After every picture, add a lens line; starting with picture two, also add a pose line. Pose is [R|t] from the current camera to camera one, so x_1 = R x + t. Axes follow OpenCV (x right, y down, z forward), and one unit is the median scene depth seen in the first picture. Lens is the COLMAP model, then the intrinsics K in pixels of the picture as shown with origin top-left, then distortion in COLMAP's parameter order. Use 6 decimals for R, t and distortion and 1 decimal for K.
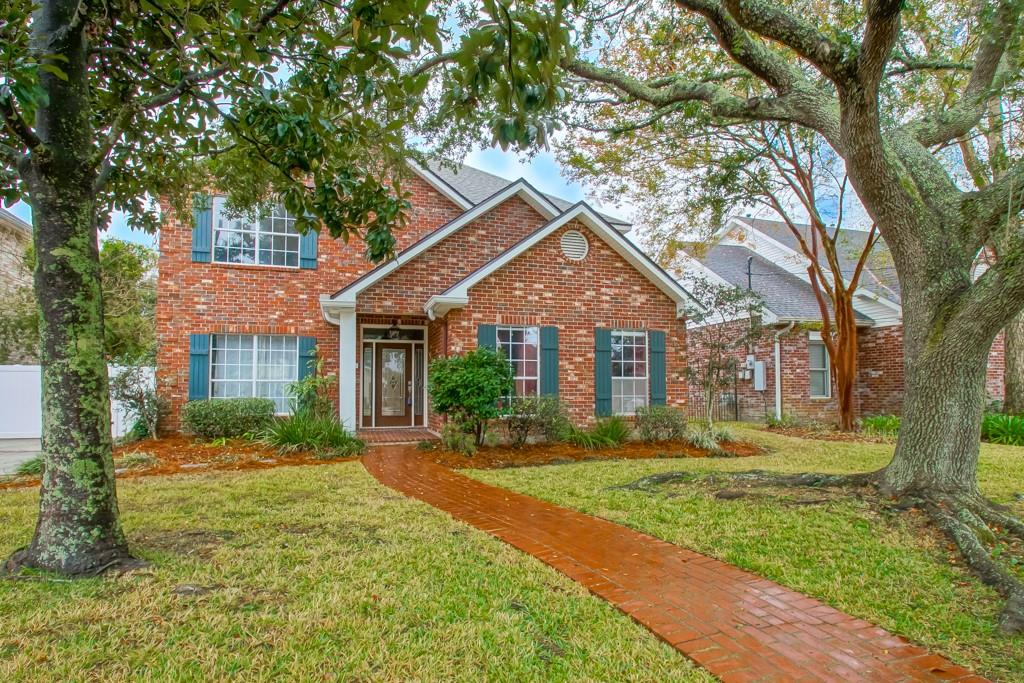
lens RADIAL K [[543.2, 0, 512.6], [0, 543.2, 371.6], [0, 0, 1]] dist [-0.001340, 0.000427]
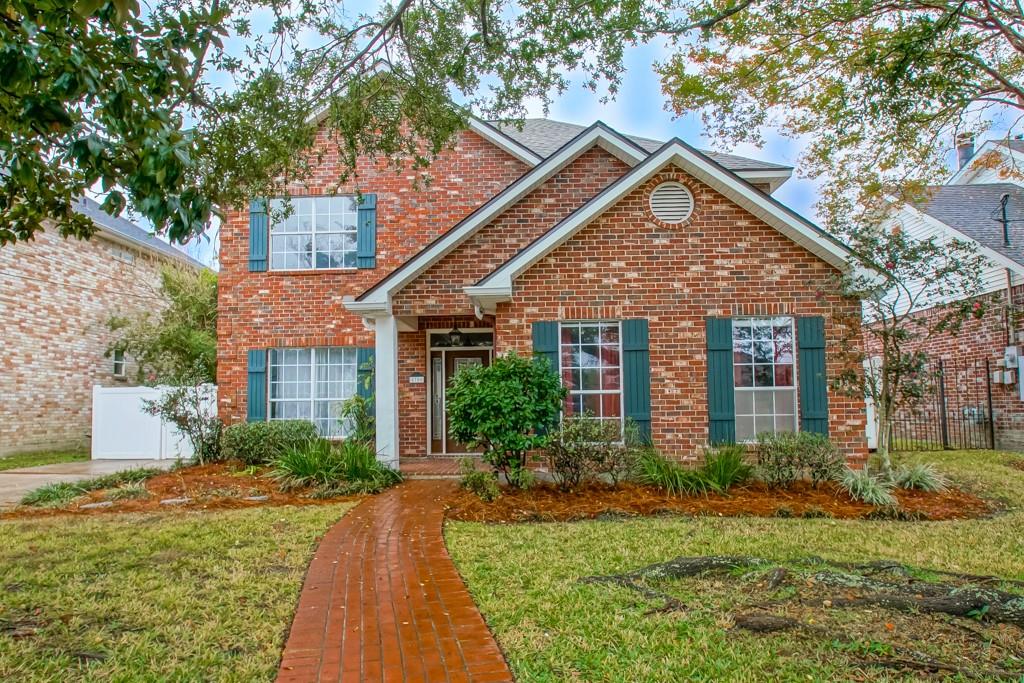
lens RADIAL K [[617.2, 0, 507.6], [0, 617.2, 372.3], [0, 0, 1]] dist [-0.013543, -0.000669]
pose [[0.940883, -0.028961, -0.337491, 0.175085], [0.024464, 0.999546, -0.017572, -0.002628], [0.337847, 0.008277, 0.941165, 0.172428]]
